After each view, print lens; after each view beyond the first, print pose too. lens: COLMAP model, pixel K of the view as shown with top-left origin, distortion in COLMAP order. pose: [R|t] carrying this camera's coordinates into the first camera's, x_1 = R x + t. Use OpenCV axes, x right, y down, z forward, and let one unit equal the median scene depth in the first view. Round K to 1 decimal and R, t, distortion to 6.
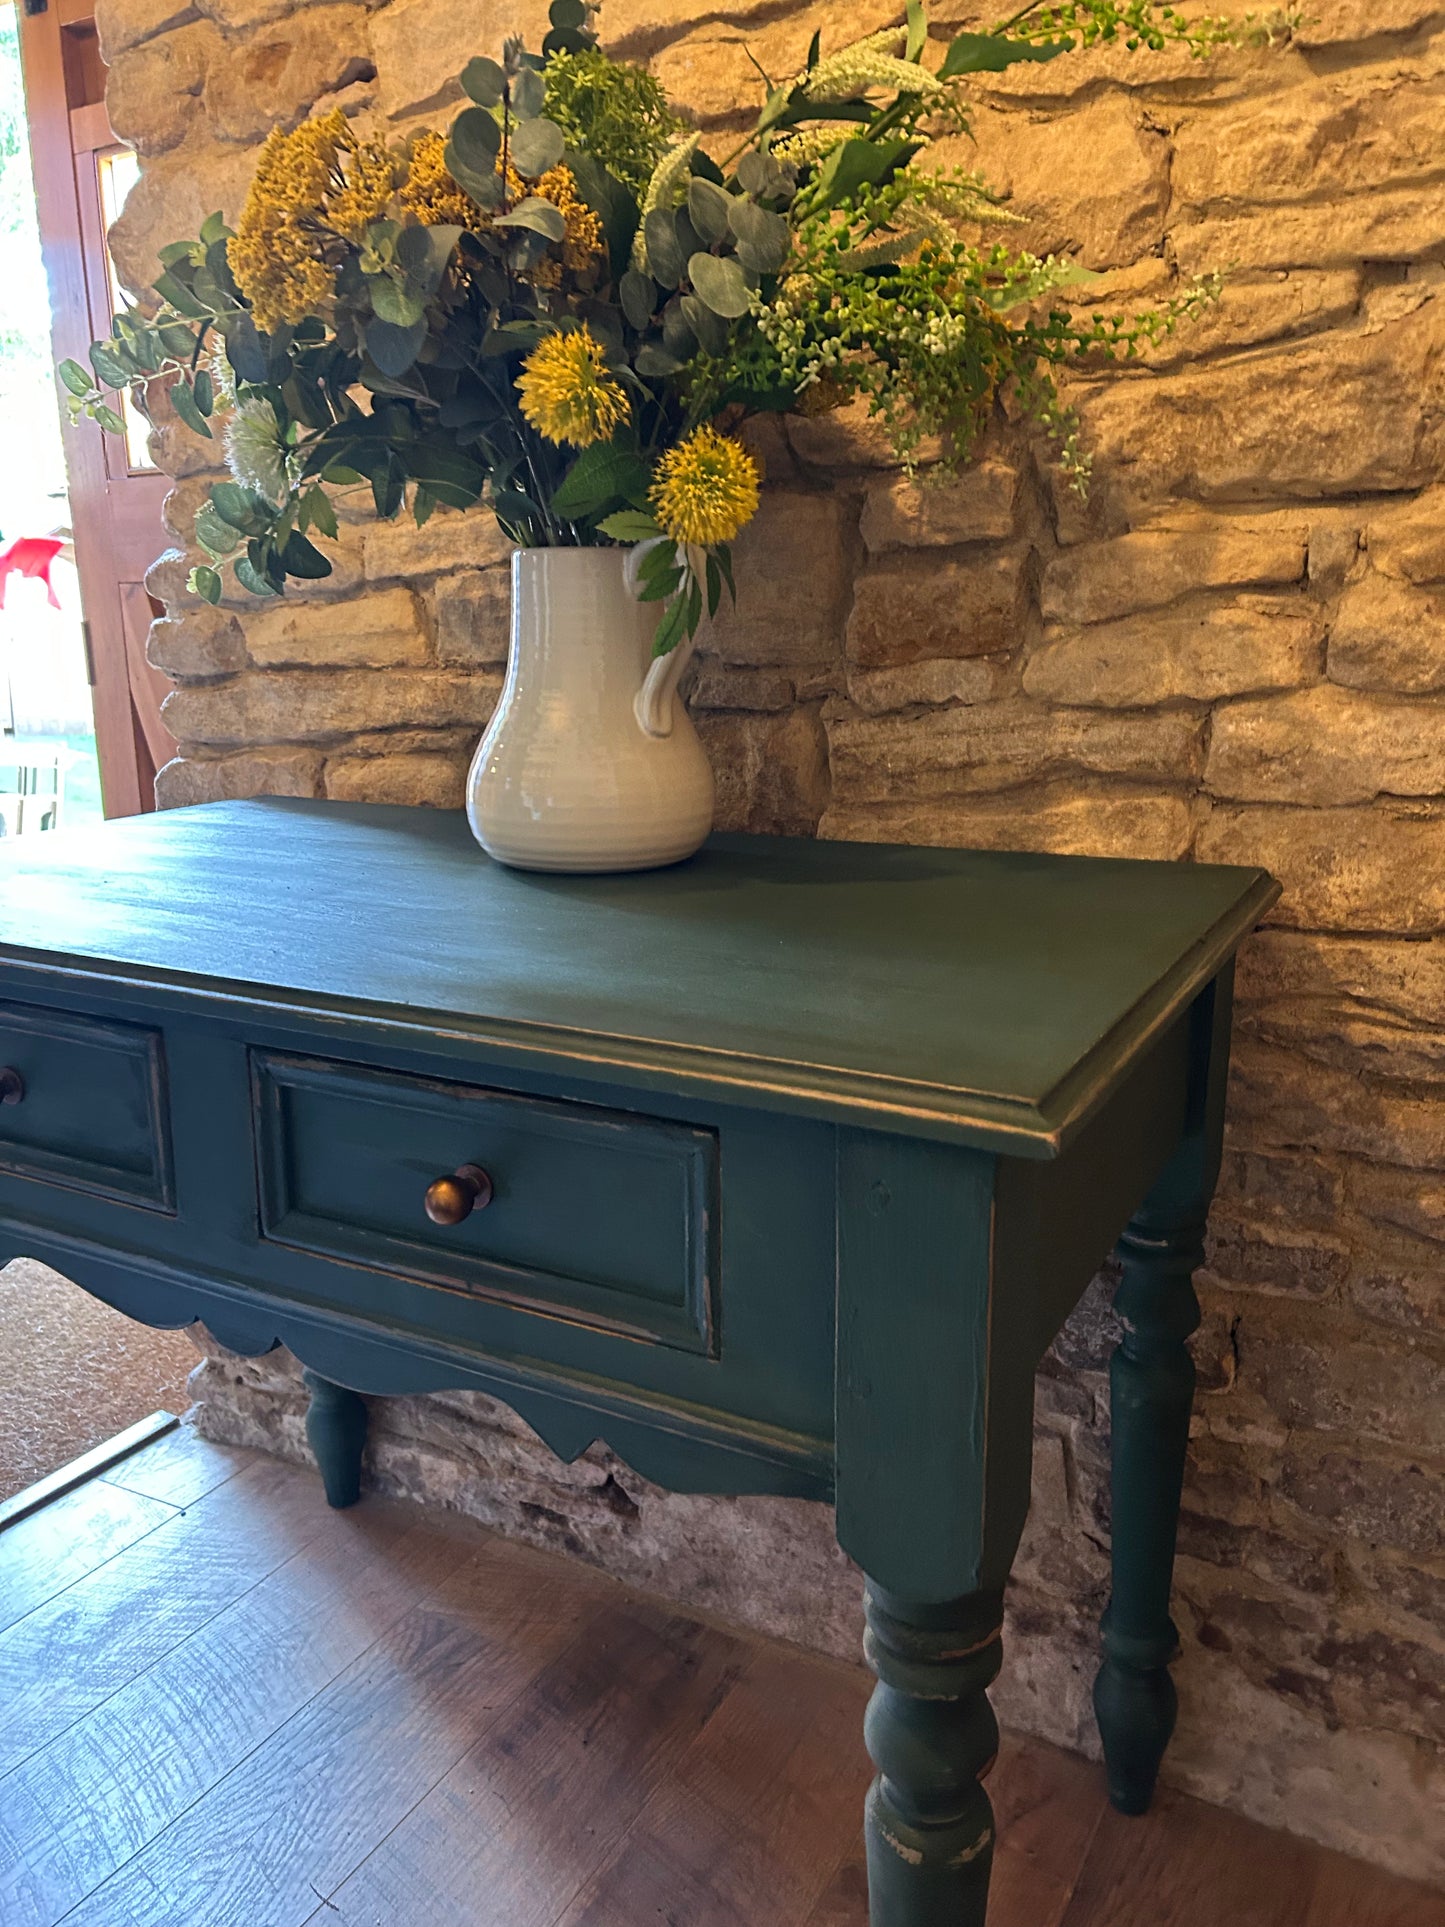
lens RADIAL K [[1454.8, 0, 727.8], [0, 1454.8, 946.1], [0, 0, 1]] dist [0.035887, -0.044079]
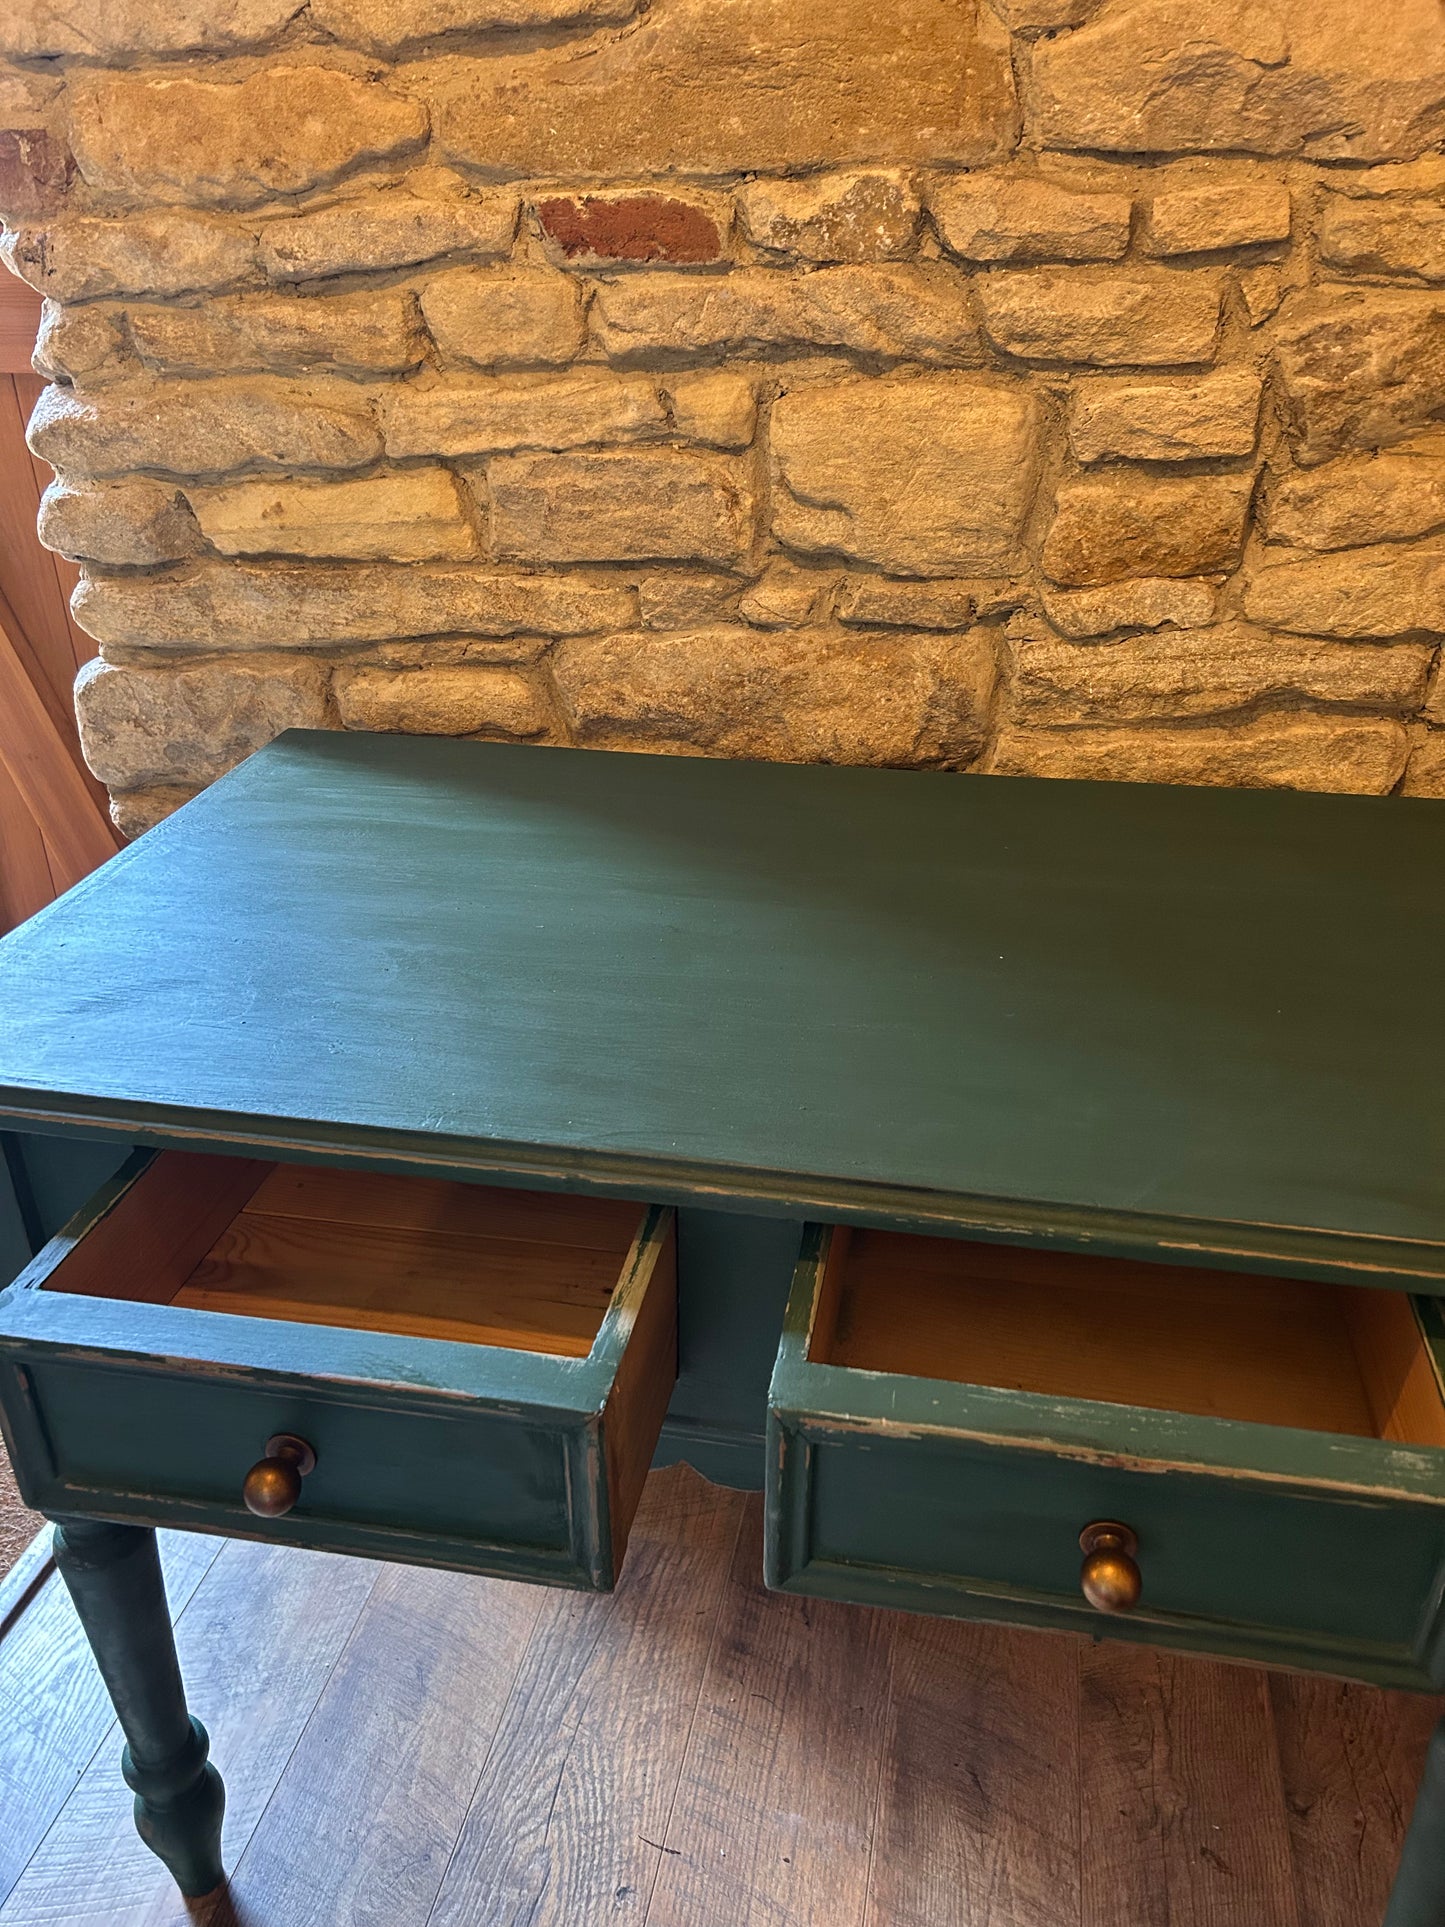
lens RADIAL K [[1454.8, 0, 724.4], [0, 1454.8, 957.3], [0, 0, 1]] dist [0.035887, -0.044079]
pose [[0.951925, -0.137341, 0.273819, -0.423700], [0.065049, 0.964105, 0.257430, -0.229004], [-0.299346, -0.227242, 0.926689, 0.151792]]
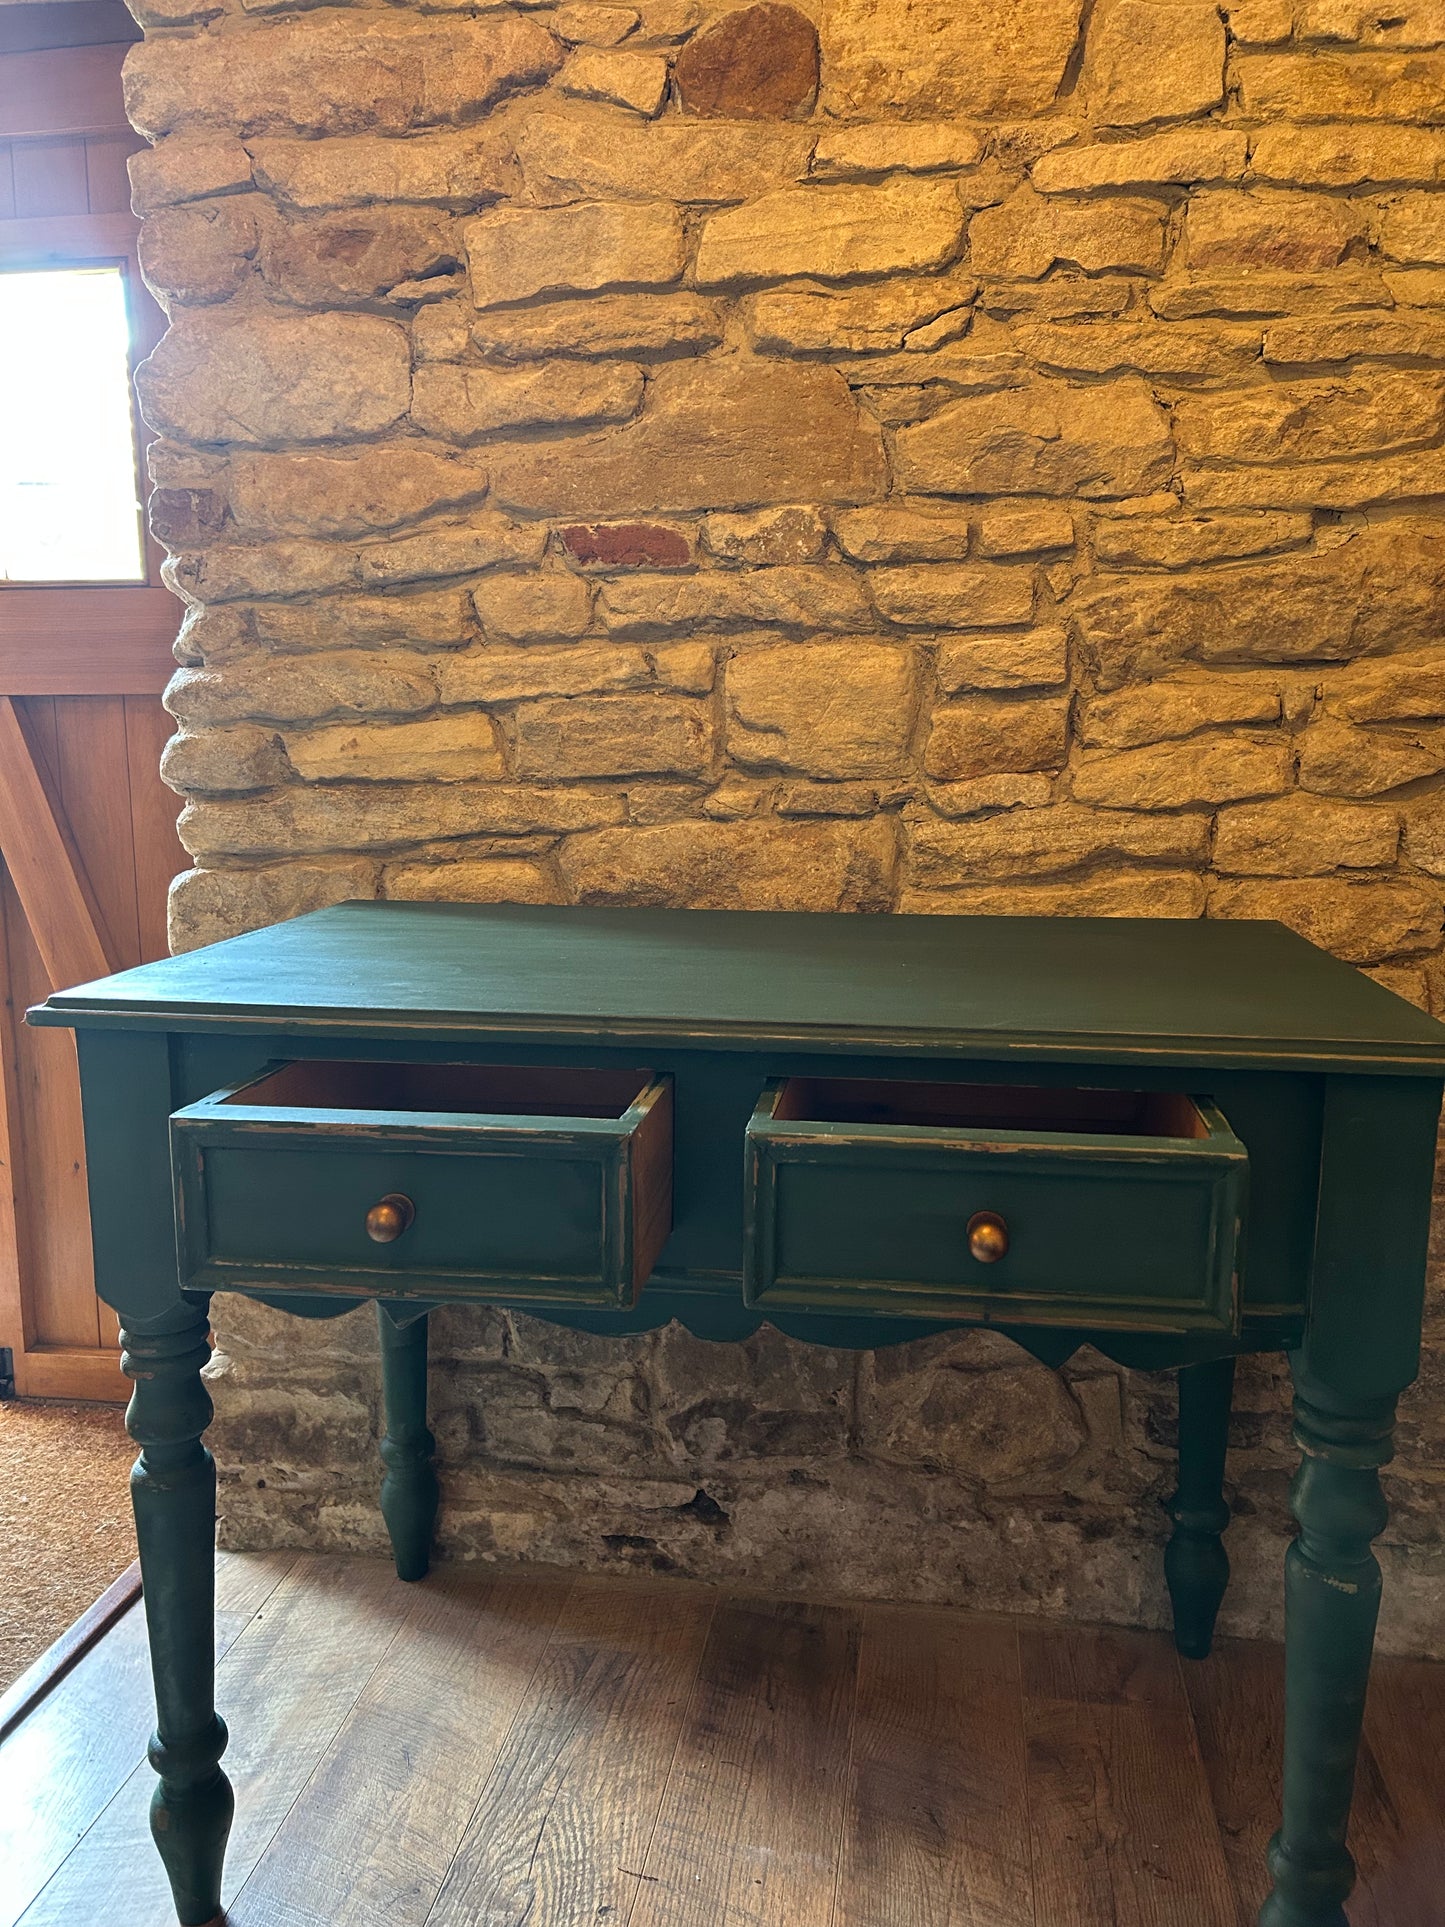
lens RADIAL K [[1454.8, 0, 729.8], [0, 1454.8, 948.1], [0, 0, 1]] dist [0.035887, -0.044079]
pose [[0.936783, -0.042387, 0.347334, -0.556594], [0.067752, 0.995823, -0.061206, 0.021140], [-0.343289, 0.080870, 0.935742, -0.121474]]
